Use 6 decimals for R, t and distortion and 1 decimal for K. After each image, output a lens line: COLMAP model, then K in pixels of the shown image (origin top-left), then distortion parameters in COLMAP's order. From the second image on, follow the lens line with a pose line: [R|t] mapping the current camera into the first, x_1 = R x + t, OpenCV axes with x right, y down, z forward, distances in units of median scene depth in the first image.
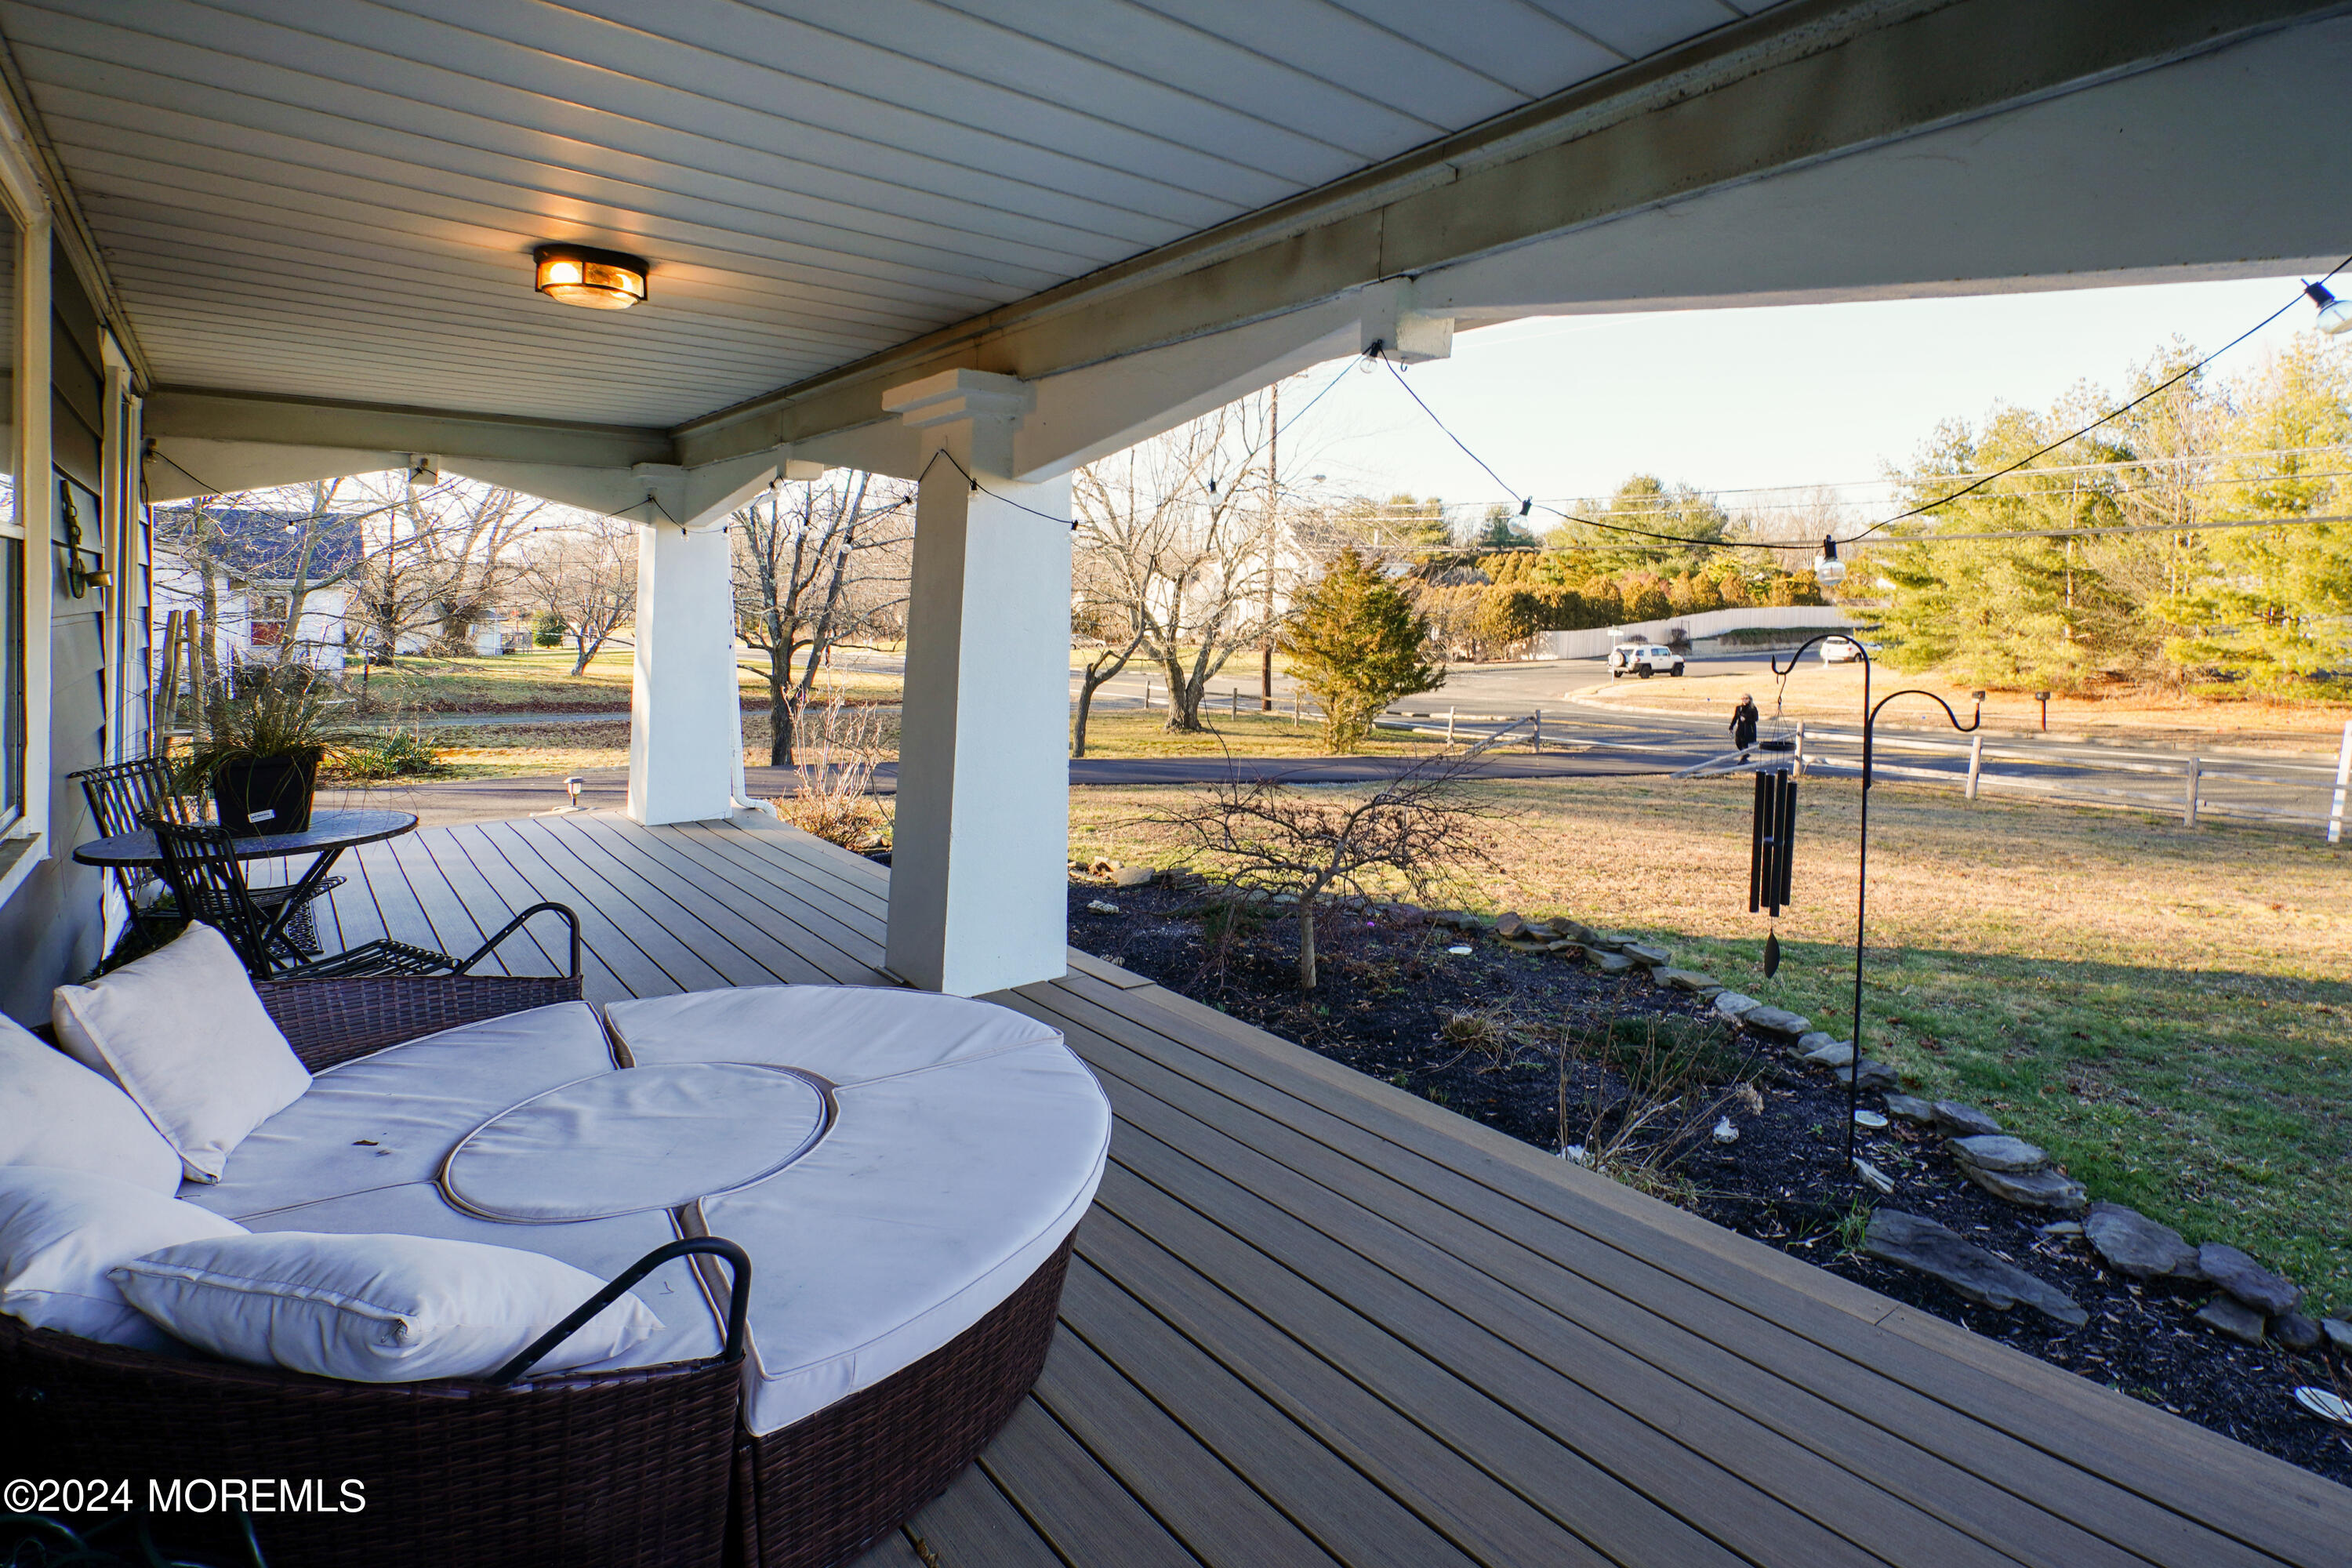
lens RADIAL K [[1089.6, 0, 1179.1], [0, 1089.6, 797.2], [0, 0, 1]] dist [0.003773, 0.001274]
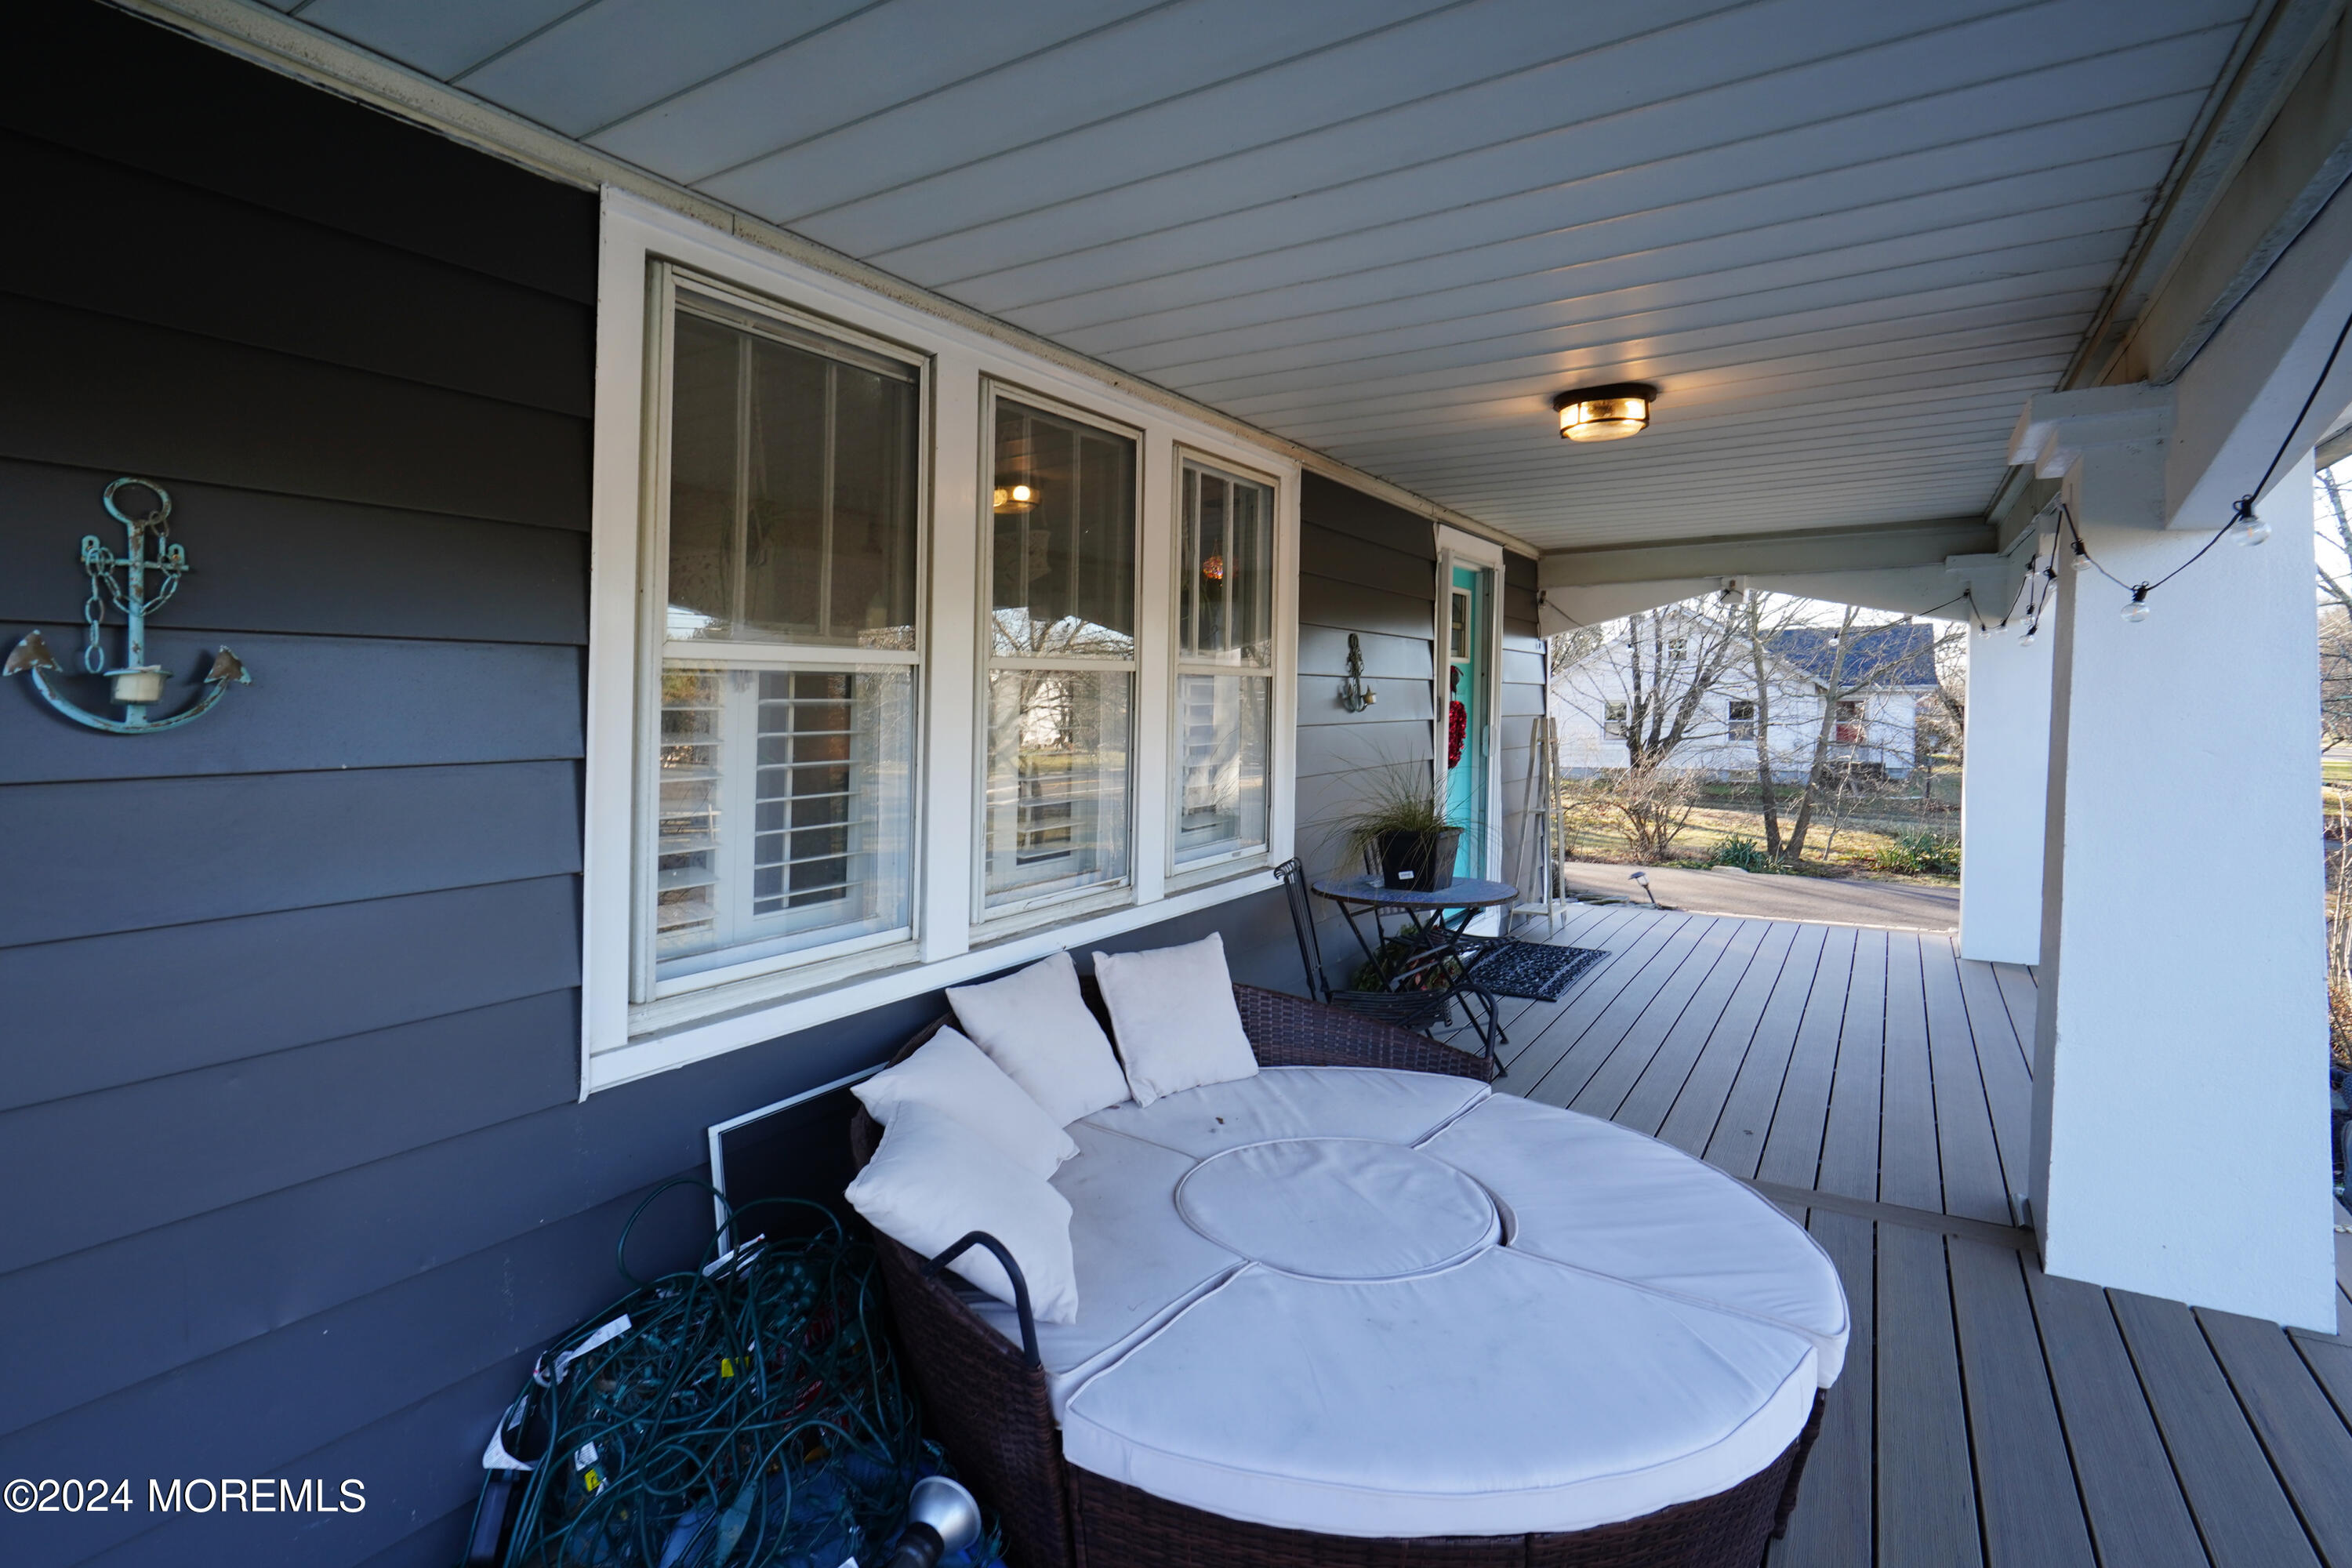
lens RADIAL K [[1089.6, 0, 1179.1], [0, 1089.6, 797.2], [0, 0, 1]] dist [0.003773, 0.001274]
pose [[0.383996, 0.069449, -0.920719, 0.316934], [-0.155110, 0.987848, 0.009823, -0.057066], [0.910213, 0.139041, 0.390102, 0.277759]]
